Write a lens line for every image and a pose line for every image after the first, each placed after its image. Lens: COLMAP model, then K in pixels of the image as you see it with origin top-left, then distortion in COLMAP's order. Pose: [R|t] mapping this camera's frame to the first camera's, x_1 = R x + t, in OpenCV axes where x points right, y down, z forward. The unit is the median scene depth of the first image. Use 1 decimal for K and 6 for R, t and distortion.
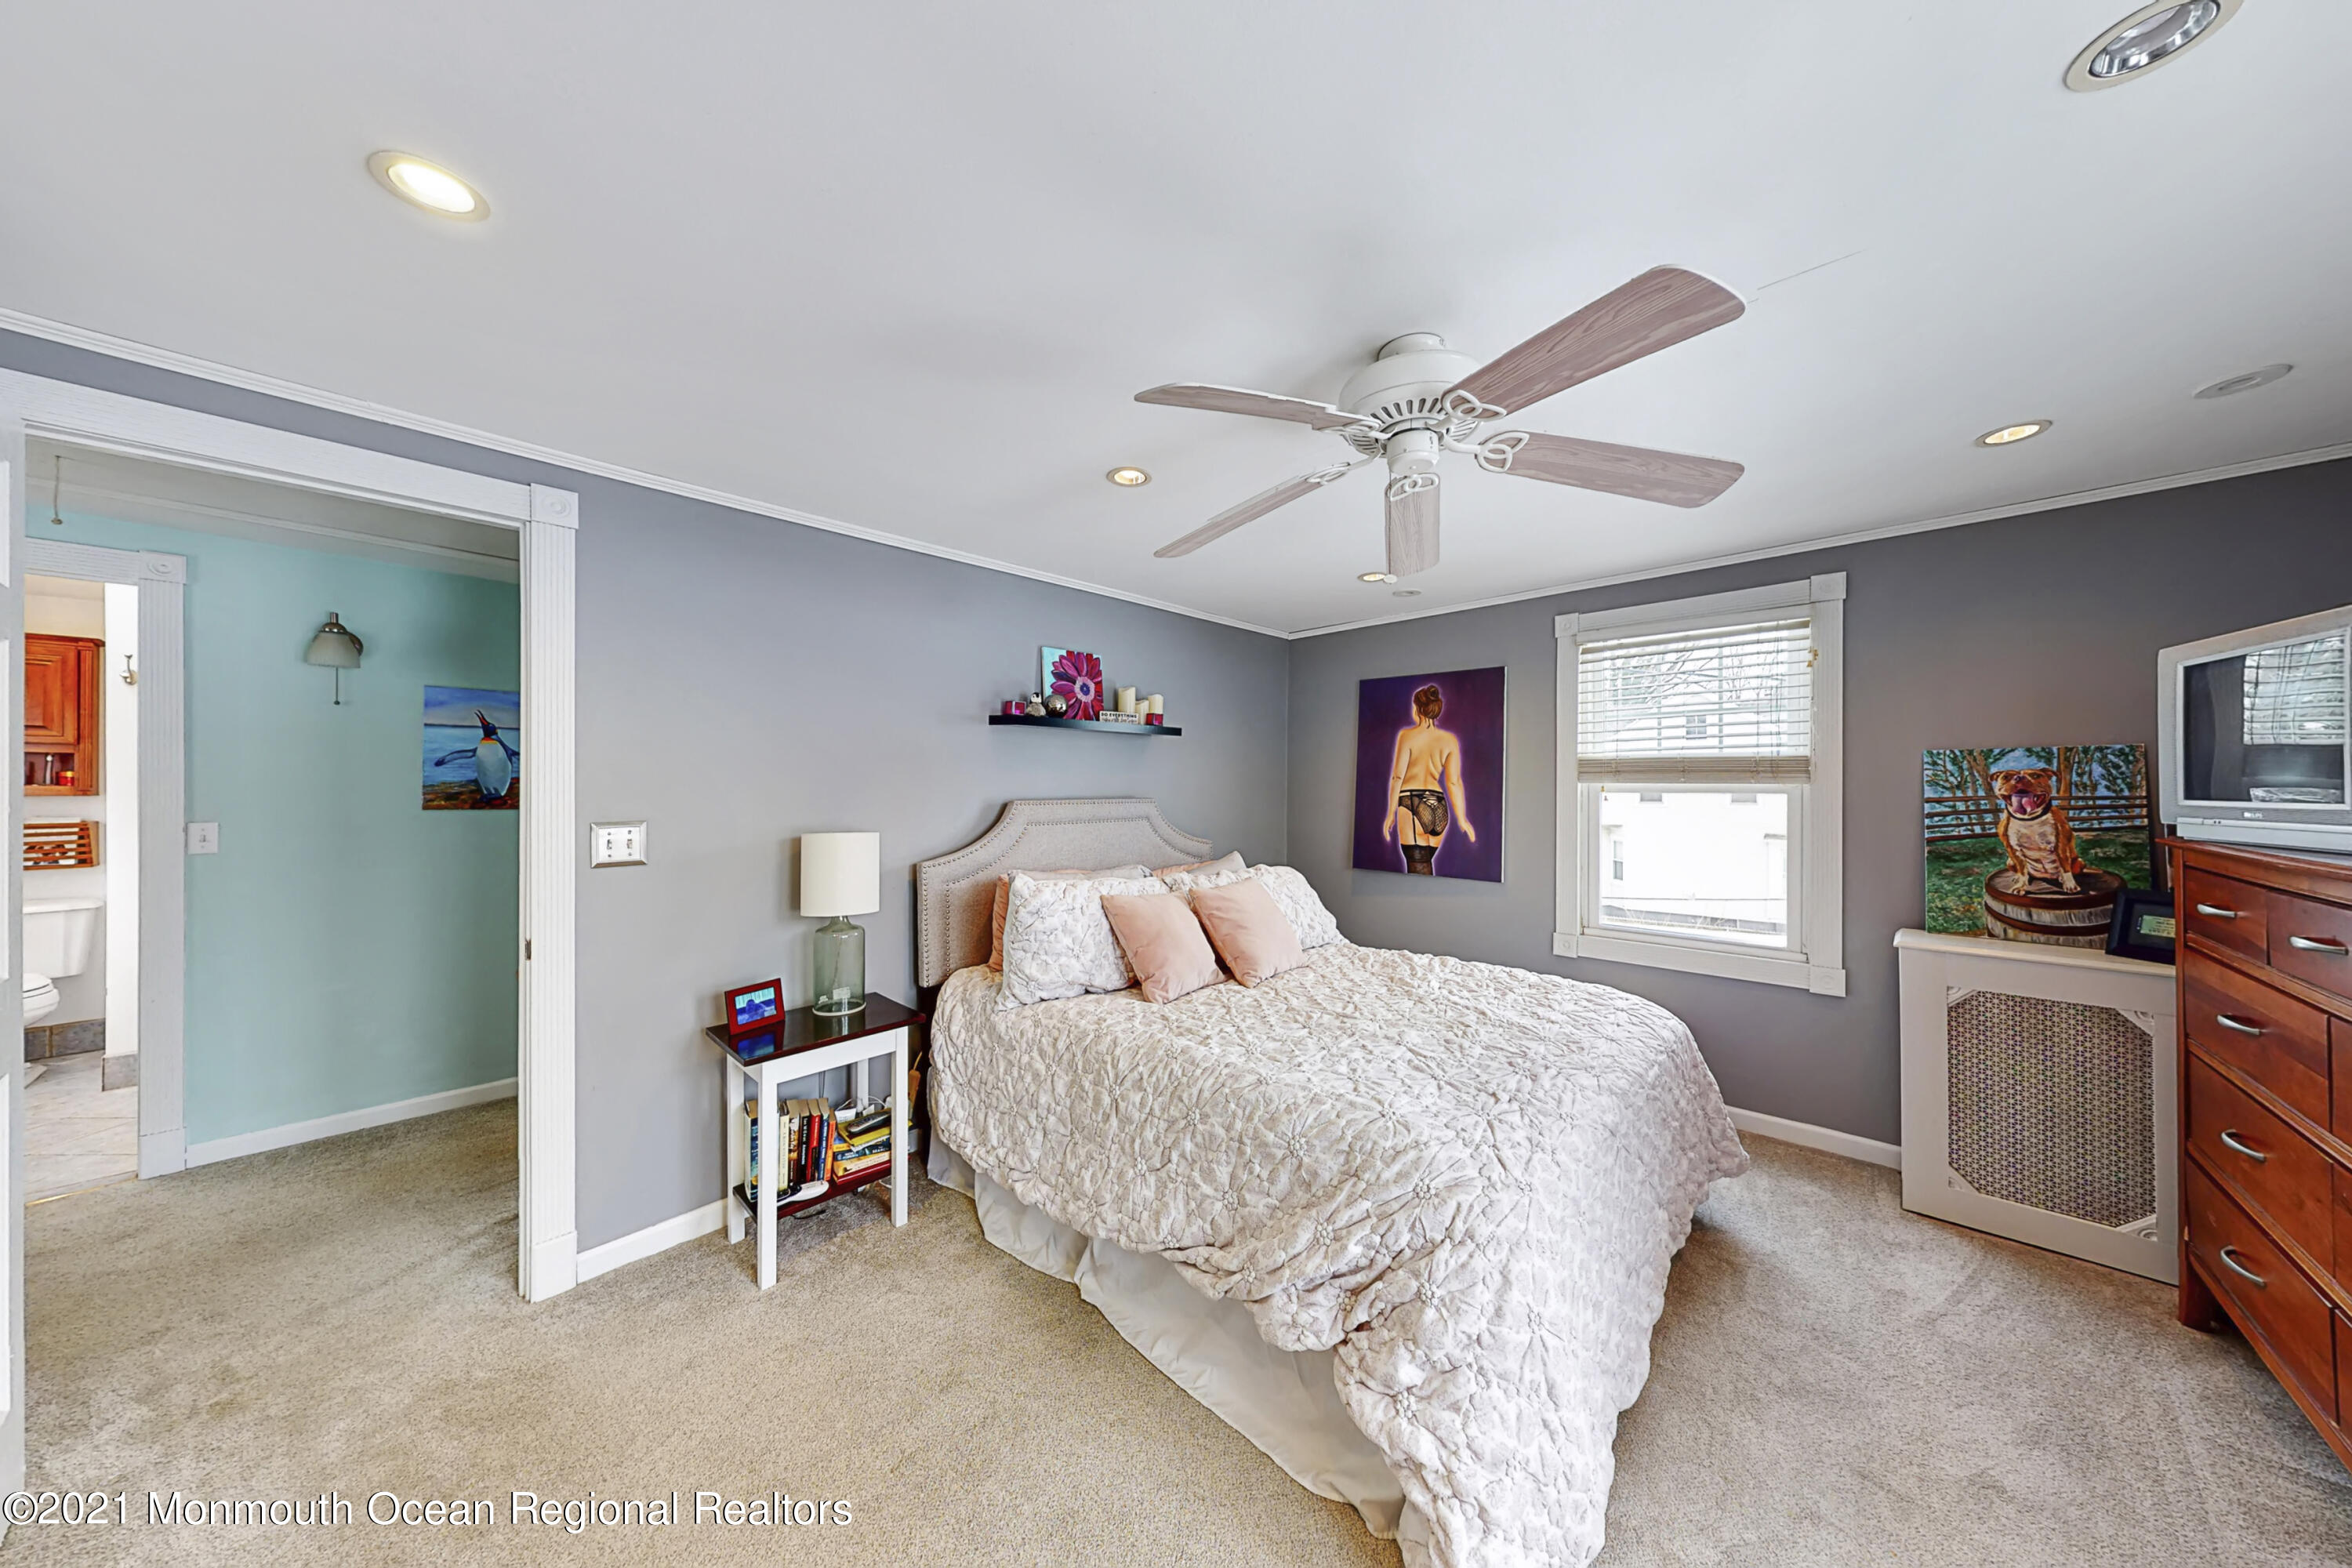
lens RADIAL K [[740.6, 0, 1178.6], [0, 740.6, 782.2], [0, 0, 1]] dist [0.000091, 0.000110]
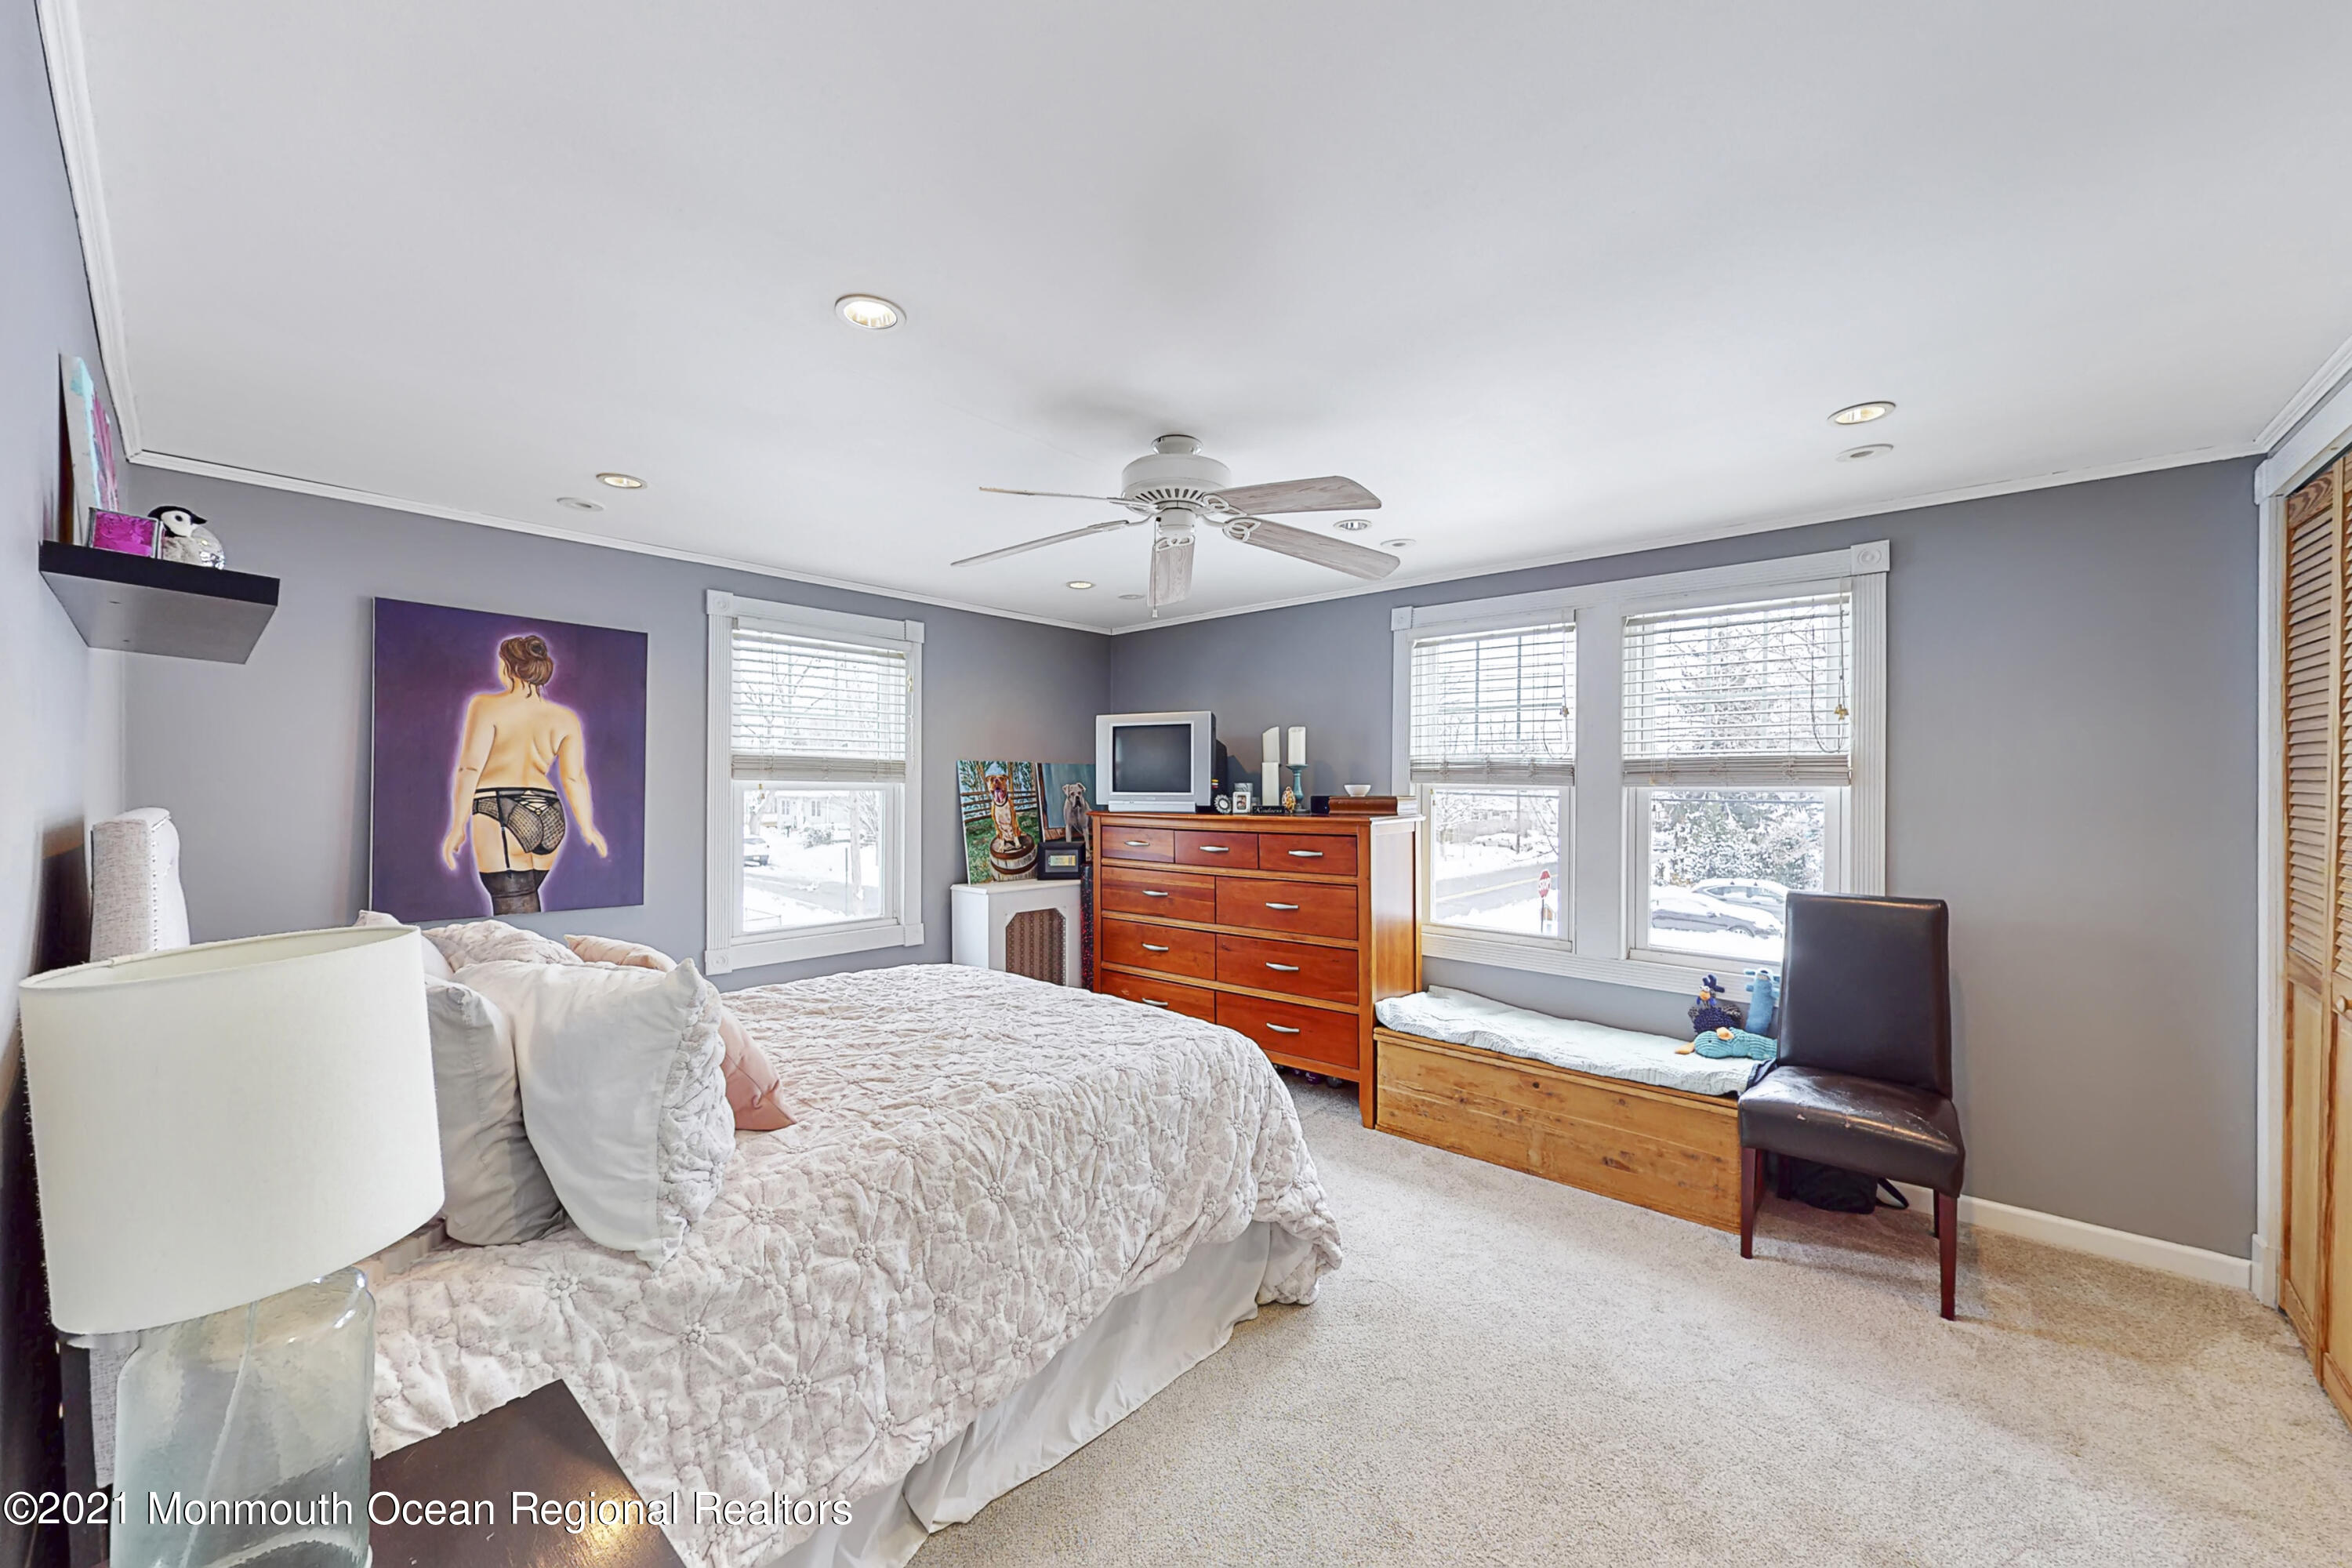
lens RADIAL K [[884.8, 0, 1176.9], [0, 884.8, 787.4], [0, 0, 1]] dist [0.000463, -0.000806]
pose [[-0.043769, 0.000908, 0.999041, -0.681079], [-0.008211, 0.999965, -0.001269, 0.008036], [-0.999008, -0.008259, -0.043760, 0.596526]]
